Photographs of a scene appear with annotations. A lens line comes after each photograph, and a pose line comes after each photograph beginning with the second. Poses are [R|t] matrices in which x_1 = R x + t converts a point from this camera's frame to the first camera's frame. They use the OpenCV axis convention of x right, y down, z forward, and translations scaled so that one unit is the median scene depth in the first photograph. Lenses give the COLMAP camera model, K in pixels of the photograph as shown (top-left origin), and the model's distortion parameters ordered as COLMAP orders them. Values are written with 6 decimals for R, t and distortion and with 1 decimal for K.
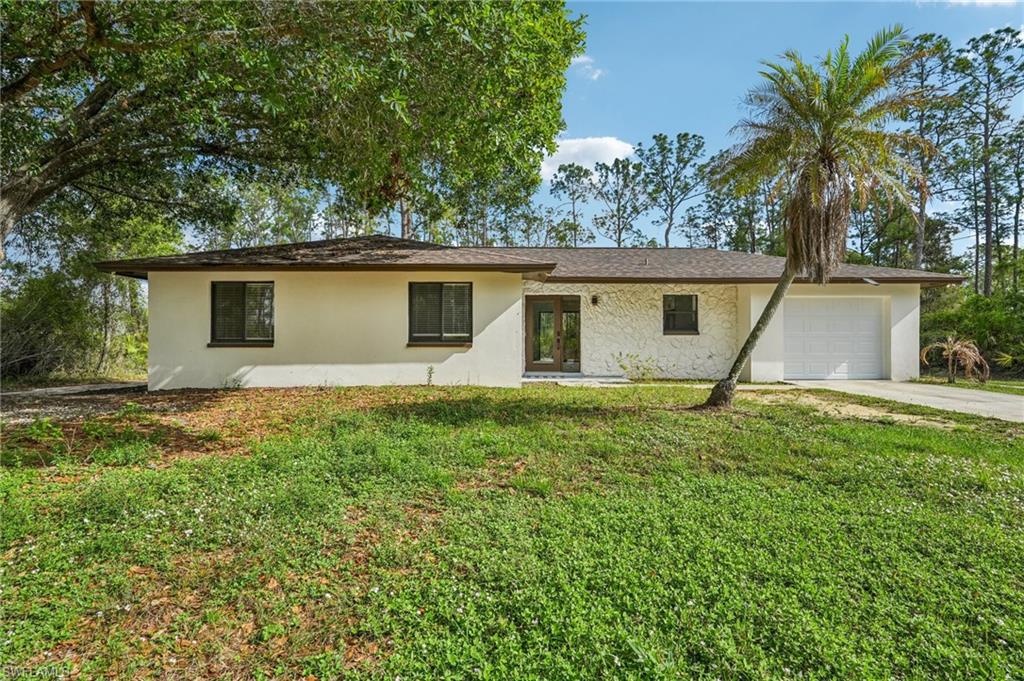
lens RADIAL K [[494.1, 0, 509.7], [0, 494.1, 335.4], [0, 0, 1]] dist [-0.017627, 0.001499]
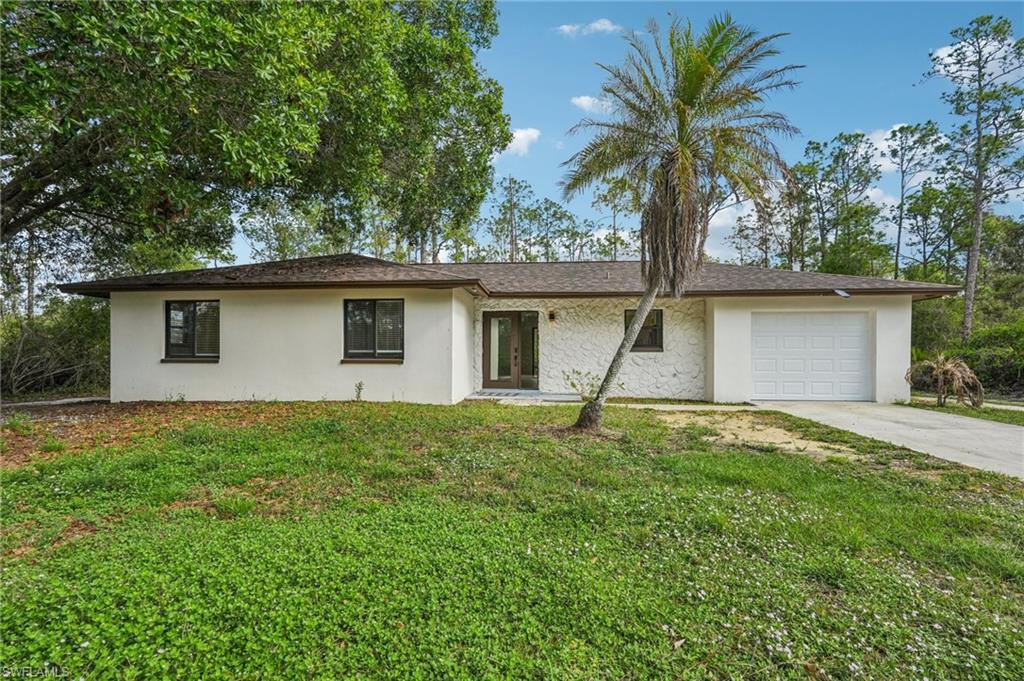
lens RADIAL K [[494.1, 0, 512.9], [0, 494.1, 353.6], [0, 0, 1]] dist [-0.017627, 0.001499]
pose [[0.993424, 0.002165, -0.114469, 0.206818], [-0.001719, 0.999991, 0.003992, -0.000598], [0.114476, -0.003769, 0.993419, 0.025304]]
